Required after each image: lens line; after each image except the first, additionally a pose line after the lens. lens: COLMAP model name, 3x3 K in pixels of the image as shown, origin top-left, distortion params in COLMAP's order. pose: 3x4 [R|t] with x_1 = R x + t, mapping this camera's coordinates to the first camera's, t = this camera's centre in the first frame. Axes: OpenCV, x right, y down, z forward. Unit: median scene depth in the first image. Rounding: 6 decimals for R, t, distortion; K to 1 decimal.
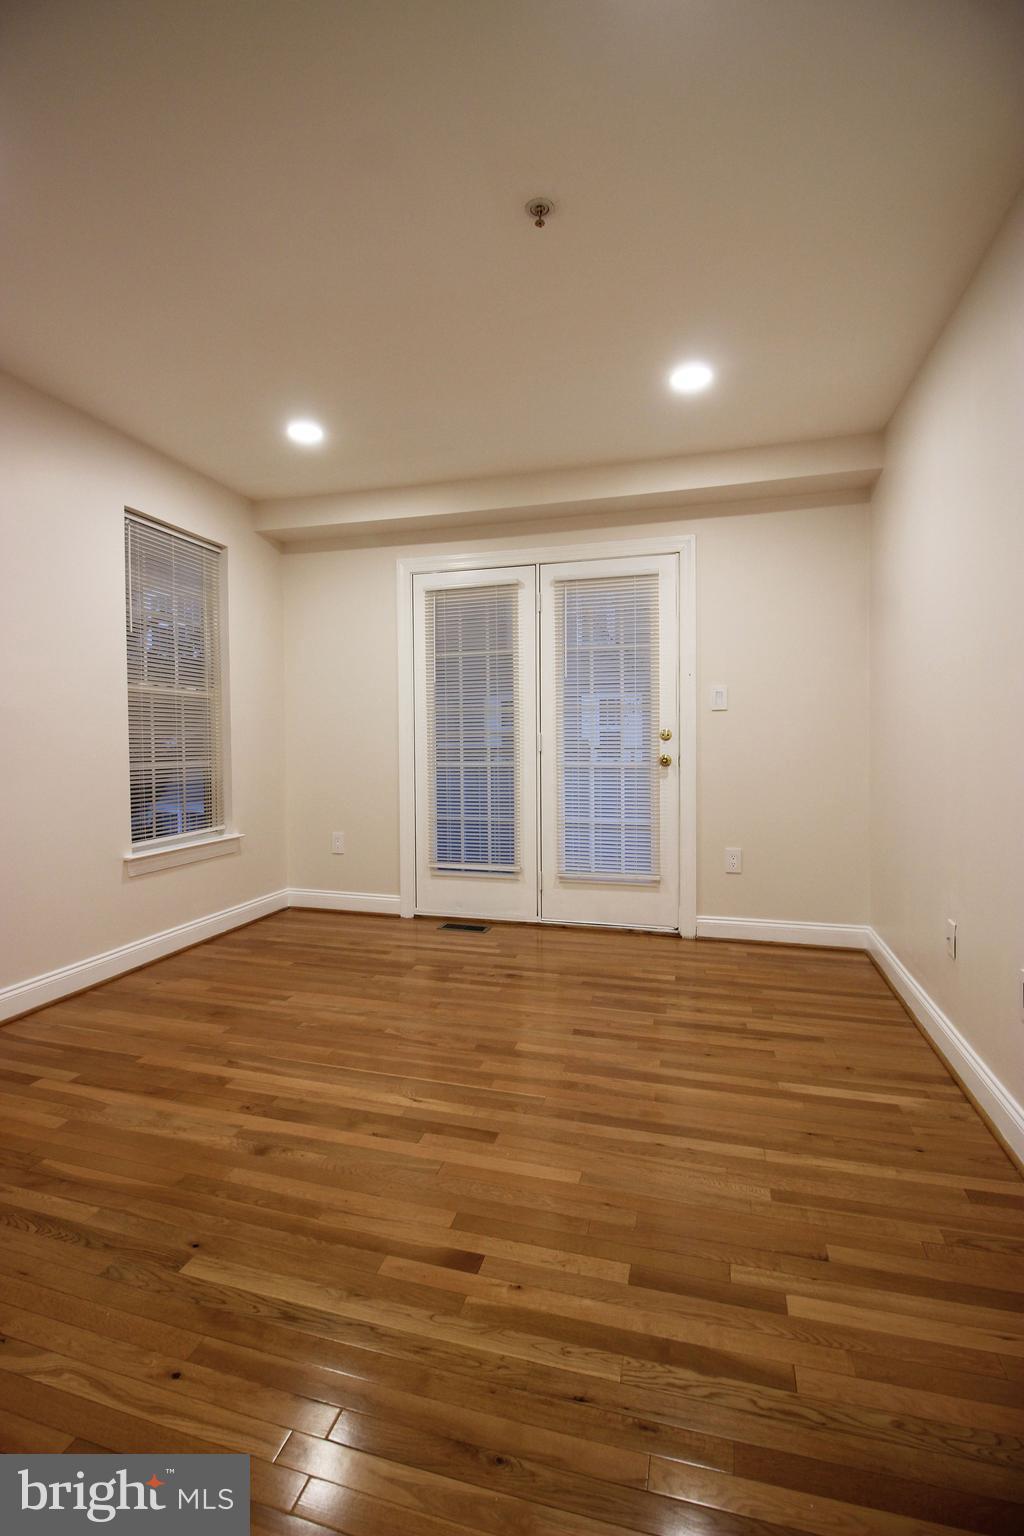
lens RADIAL K [[723.4, 0, 500.0], [0, 723.4, 753.5], [0, 0, 1]] dist [0.001930, -0.011348]
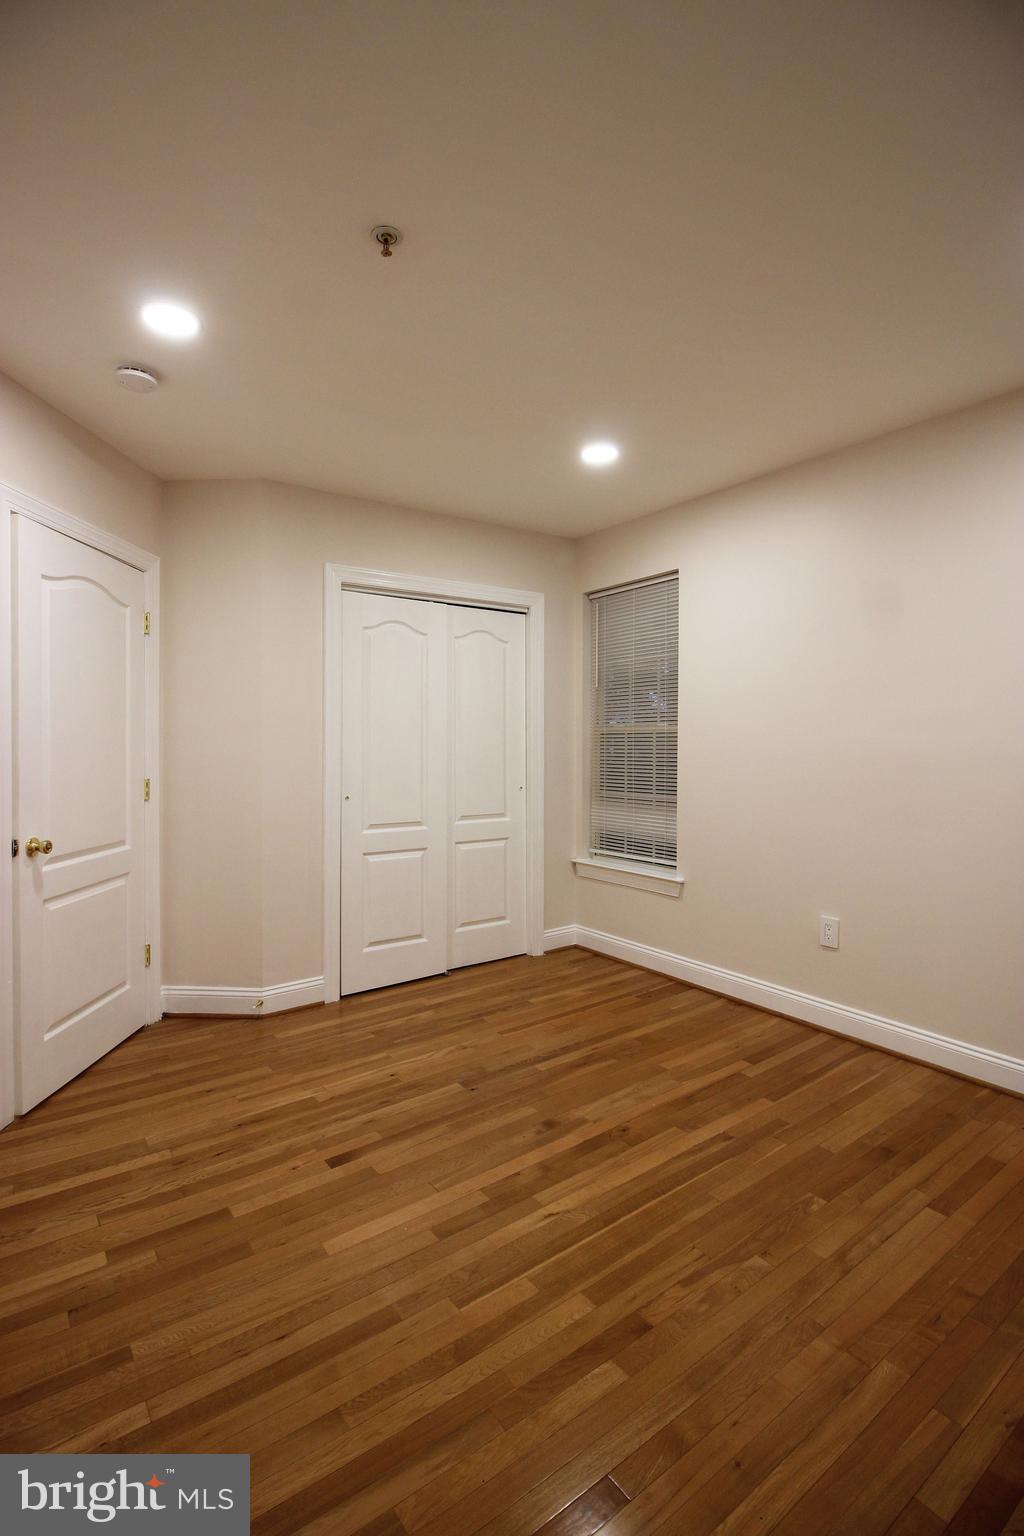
lens RADIAL K [[723.4, 0, 500.0], [0, 723.4, 753.5], [0, 0, 1]] dist [0.001930, -0.011348]
pose [[-0.622914, 0.020538, -0.782021, 0.666172], [-0.010722, 0.999337, 0.034786, -0.129675], [0.782217, 0.030053, -0.622281, 1.632657]]
